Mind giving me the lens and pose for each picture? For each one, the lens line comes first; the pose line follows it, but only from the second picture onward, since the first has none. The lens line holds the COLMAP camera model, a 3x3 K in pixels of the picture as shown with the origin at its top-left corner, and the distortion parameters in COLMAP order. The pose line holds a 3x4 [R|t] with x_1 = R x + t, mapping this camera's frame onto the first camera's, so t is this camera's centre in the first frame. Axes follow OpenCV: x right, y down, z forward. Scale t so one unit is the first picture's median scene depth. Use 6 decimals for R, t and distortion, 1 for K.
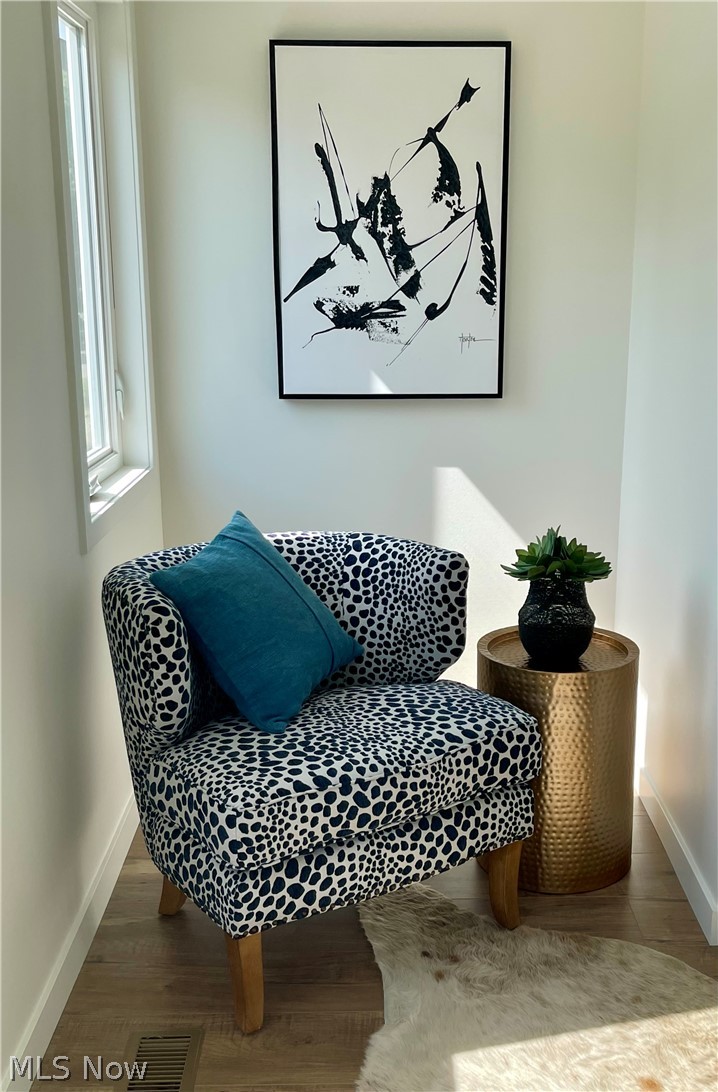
lens RADIAL K [[1198.4, 0, 393.8], [0, 1198.4, 551.0], [0, 0, 1]] dist [0.058094, 0.000000]
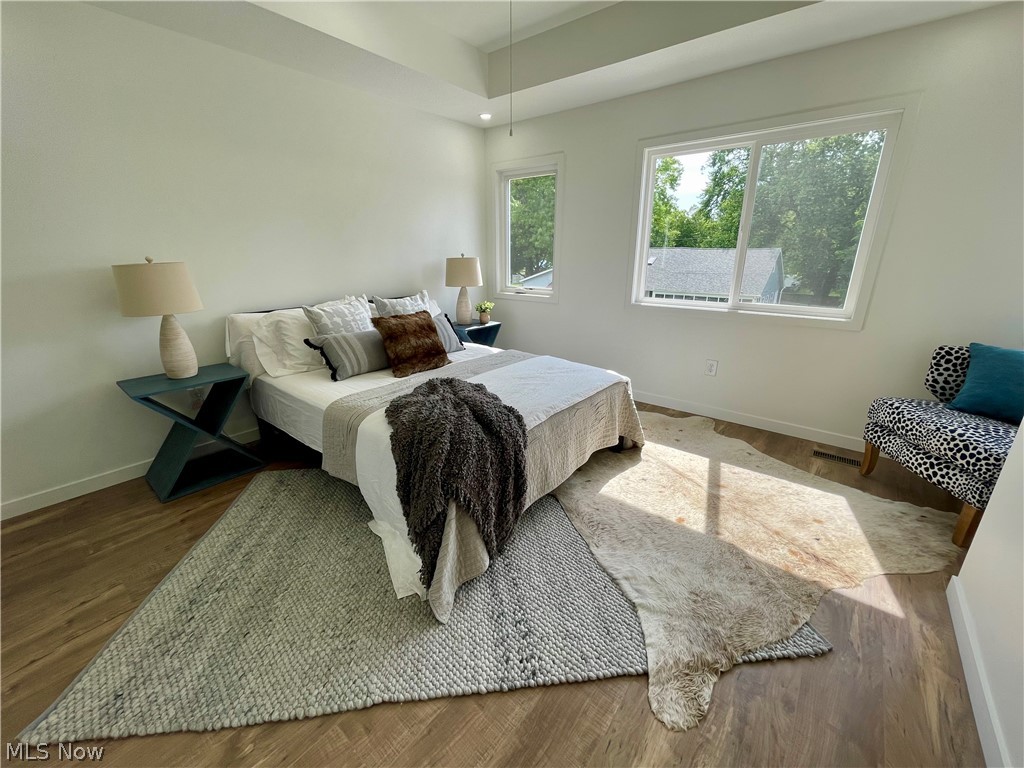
lens RADIAL K [[416.8, 0, 503.9], [0, 416.8, 381.2], [0, 0, 1]] dist [-0.000576, 0.001385]
pose [[-0.663403, 0.230906, -0.711744, 1.067729], [-0.170969, 0.879257, 0.444608, -0.125840], [0.728468, 0.416641, -0.543824, 0.695231]]
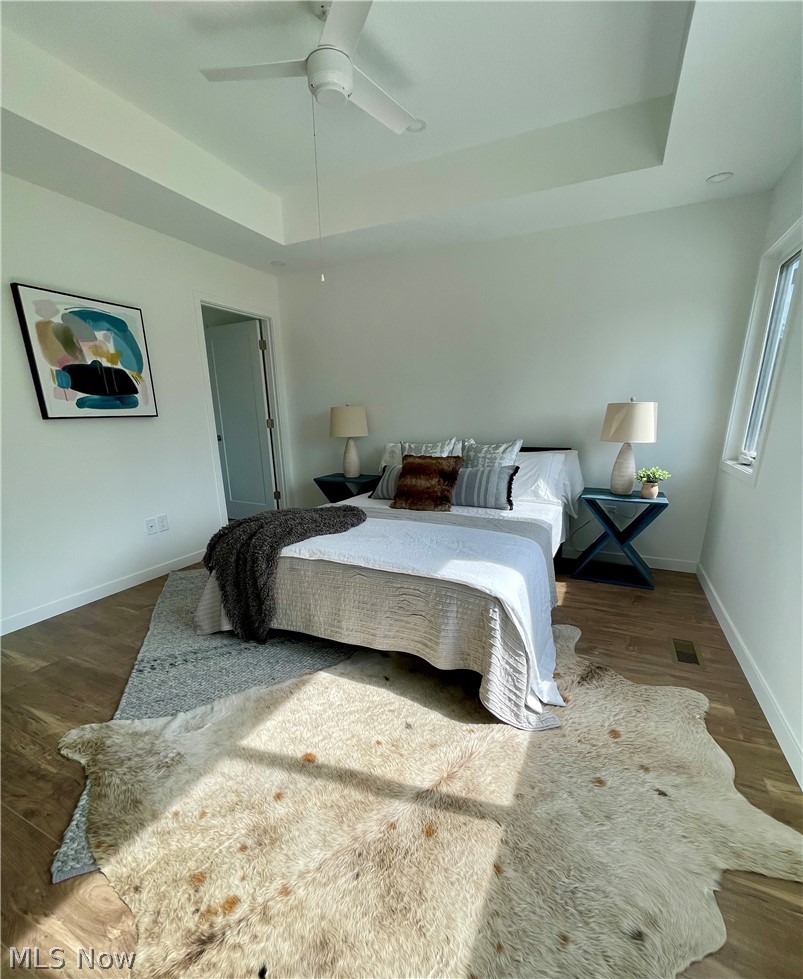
lens RADIAL K [[427.2, 0, 402.0], [0, 427.2, 532.9], [0, 0, 1]] dist [-0.000474, 0.001605]
pose [[-0.892424, -0.114384, 0.436459, 0.015342], [0.118812, 0.873618, 0.471885, -0.128086], [-0.435274, 0.472978, -0.766047, 0.866687]]
